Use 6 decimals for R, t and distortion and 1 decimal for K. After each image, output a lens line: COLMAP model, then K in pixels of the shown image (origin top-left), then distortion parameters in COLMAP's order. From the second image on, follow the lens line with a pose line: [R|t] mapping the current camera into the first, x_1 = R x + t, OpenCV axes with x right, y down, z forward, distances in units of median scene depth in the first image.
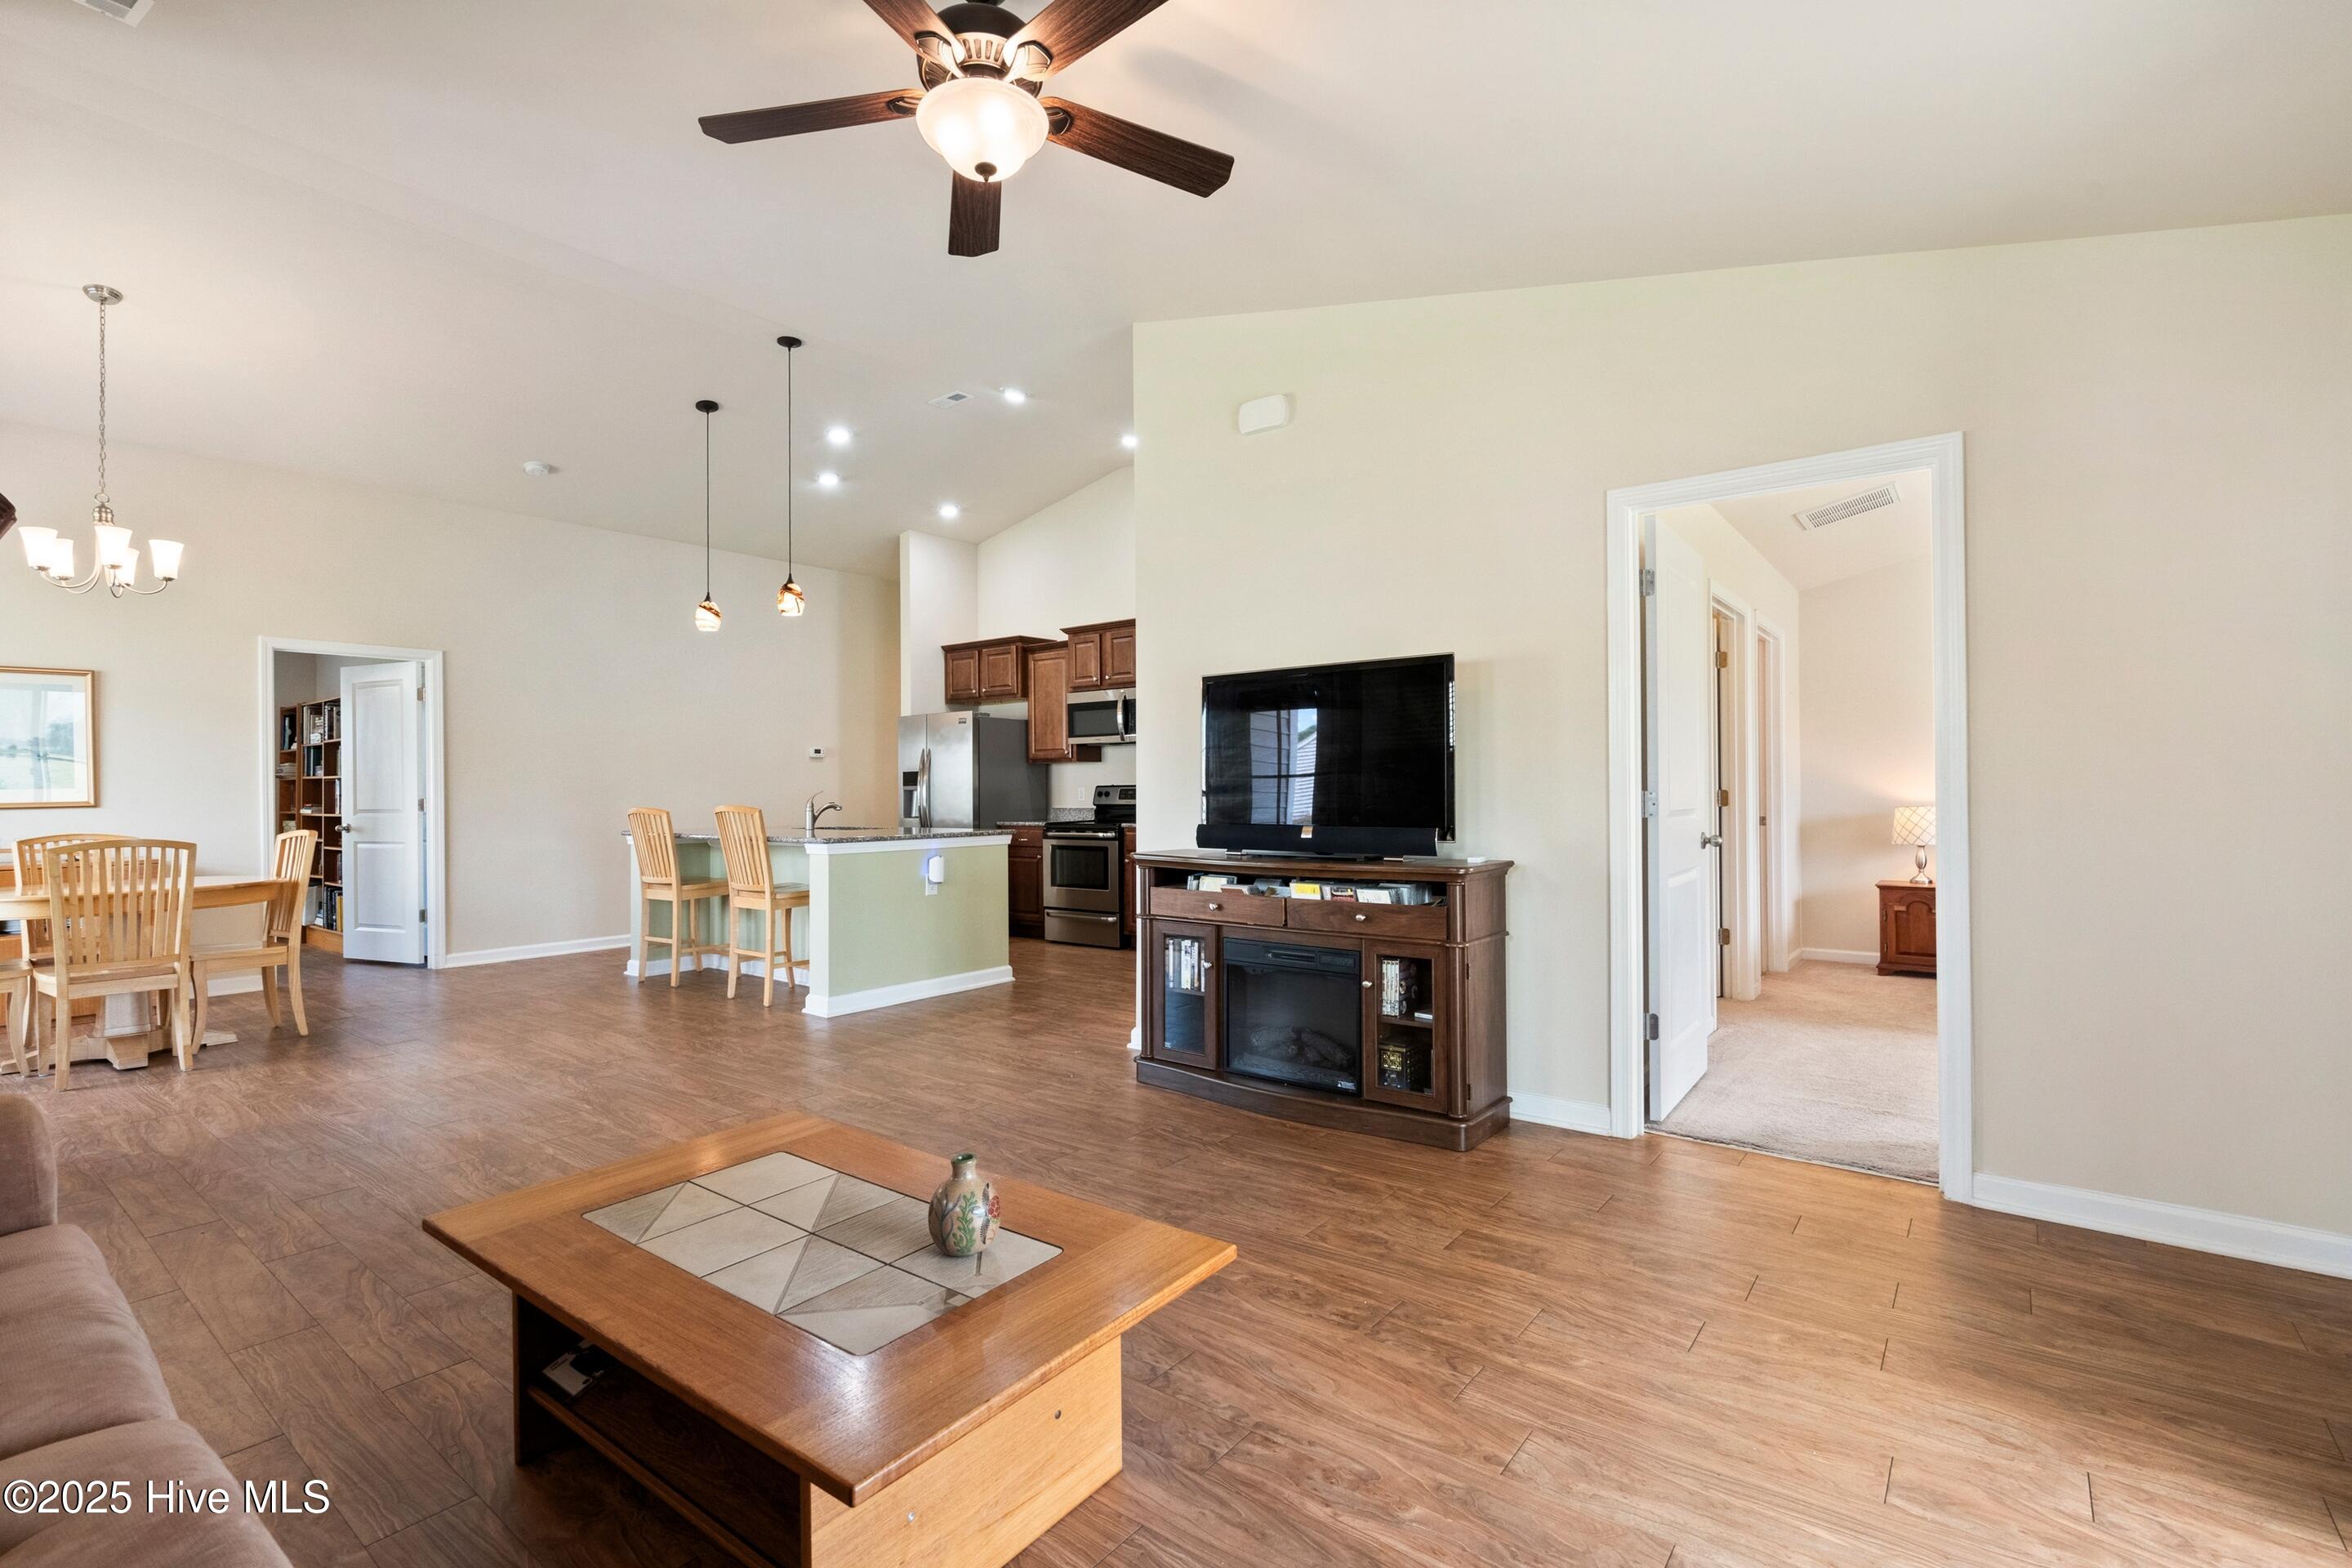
lens RADIAL K [[1060.2, 0, 1176.0], [0, 1060.2, 784.0], [0, 0, 1]] dist [0.002107, 0.000452]
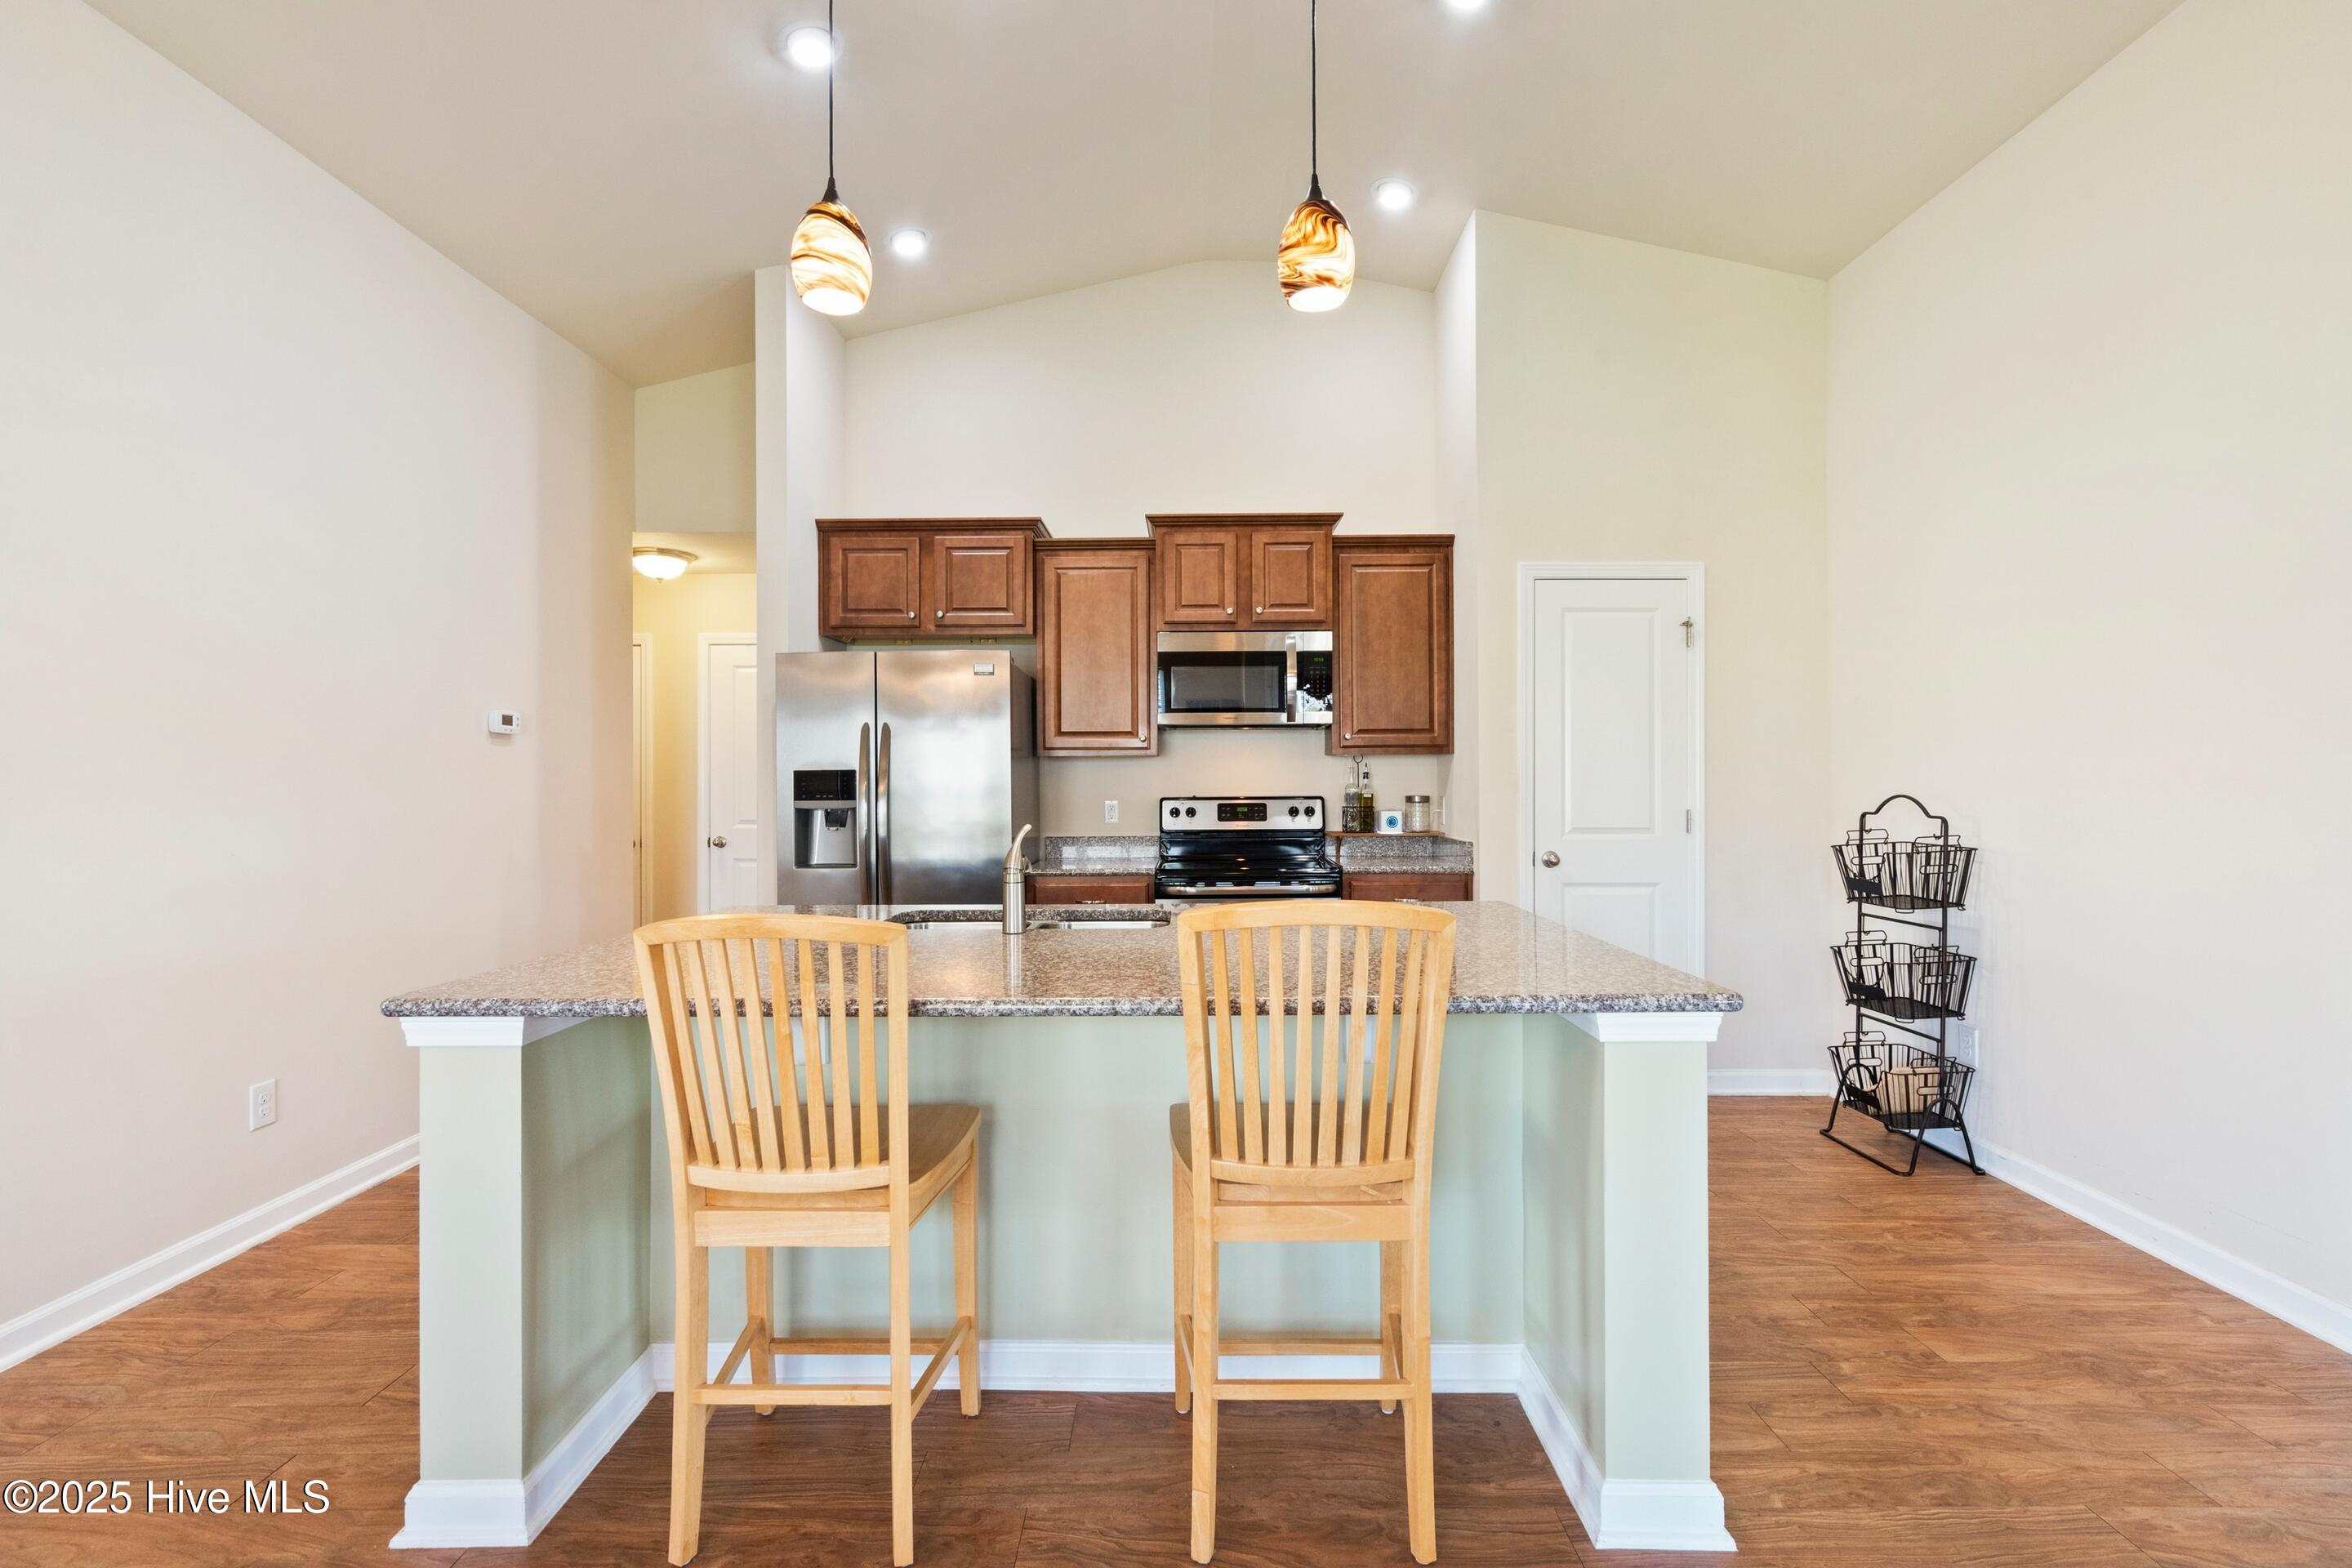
lens RADIAL K [[1063.7, 0, 1176.5], [0, 1063.7, 780.5], [0, 0, 1]] dist [-0.001459, 0.000058]
pose [[0.791839, 0.002651, 0.610724, -0.990156], [-0.003113, 0.999995, -0.000304, -0.016977], [-0.610721, -0.001661, 0.791844, 1.253673]]
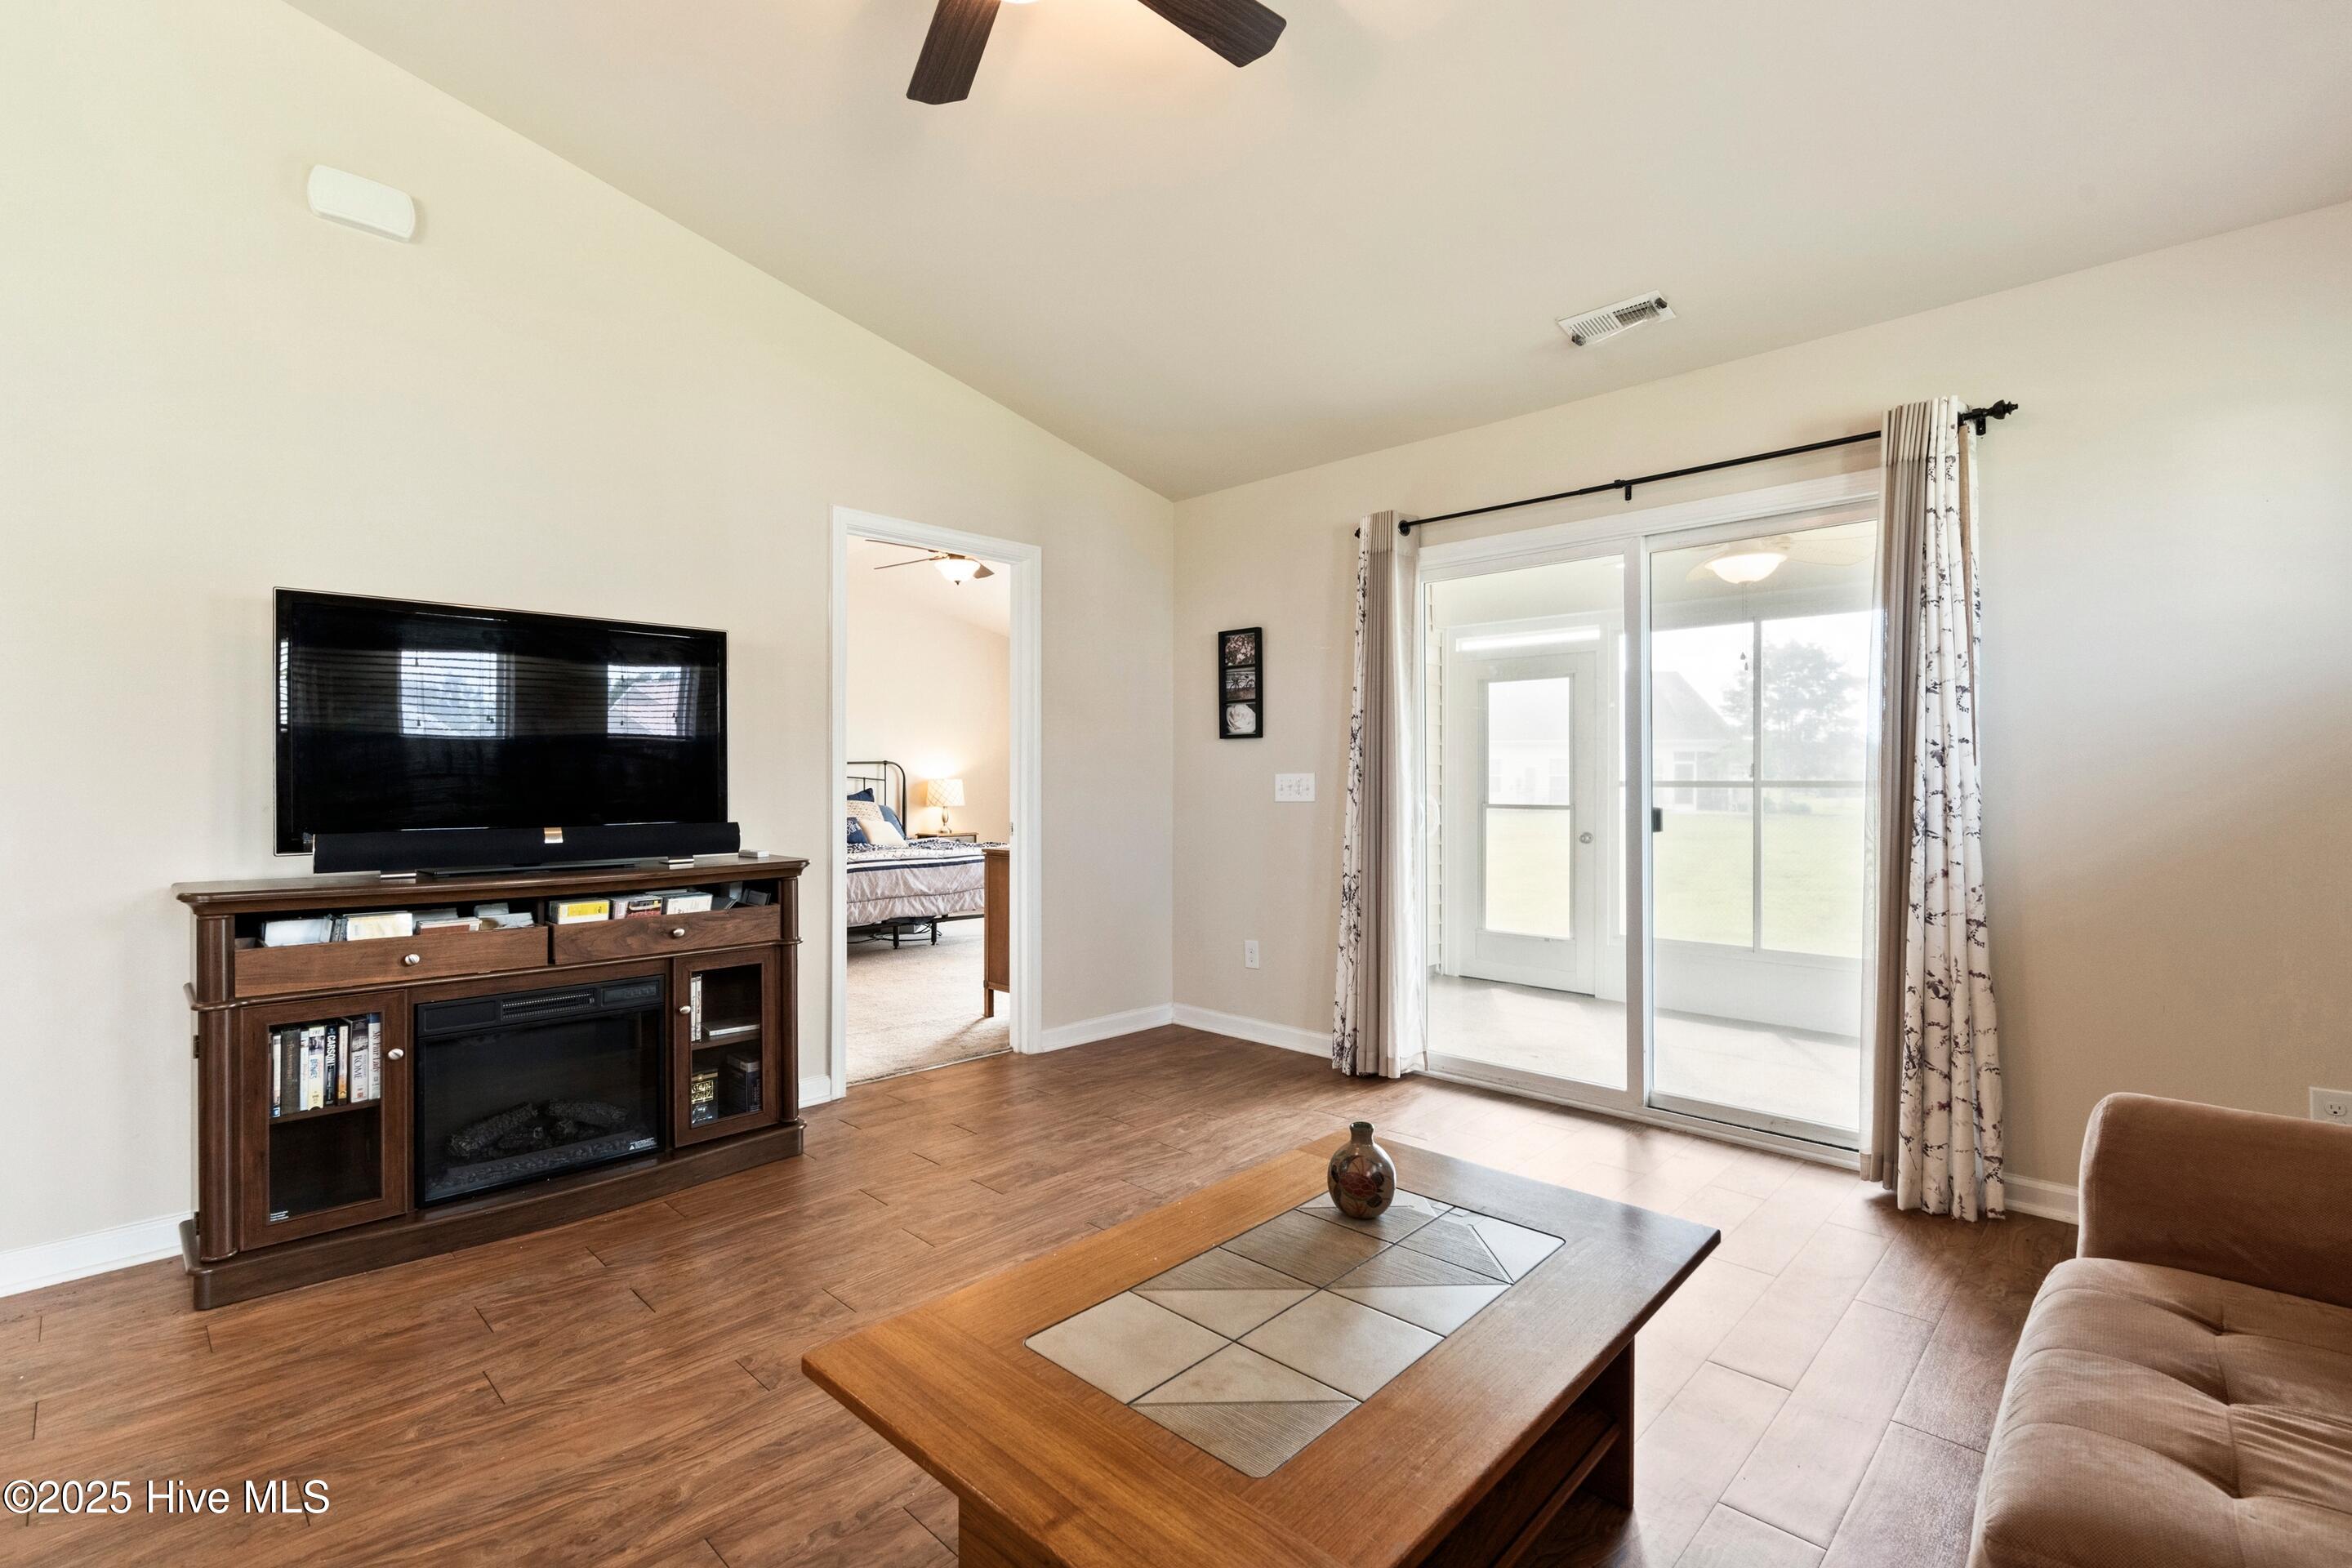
lens RADIAL K [[1063.7, 0, 1176.5], [0, 1063.7, 780.5], [0, 0, 1]] dist [-0.001459, 0.000058]
pose [[0.109313, 0.005051, 0.993995, -0.598208], [-0.008021, 0.999959, -0.004200, 0.006702], [-0.993975, -0.007514, 0.109349, 0.503644]]
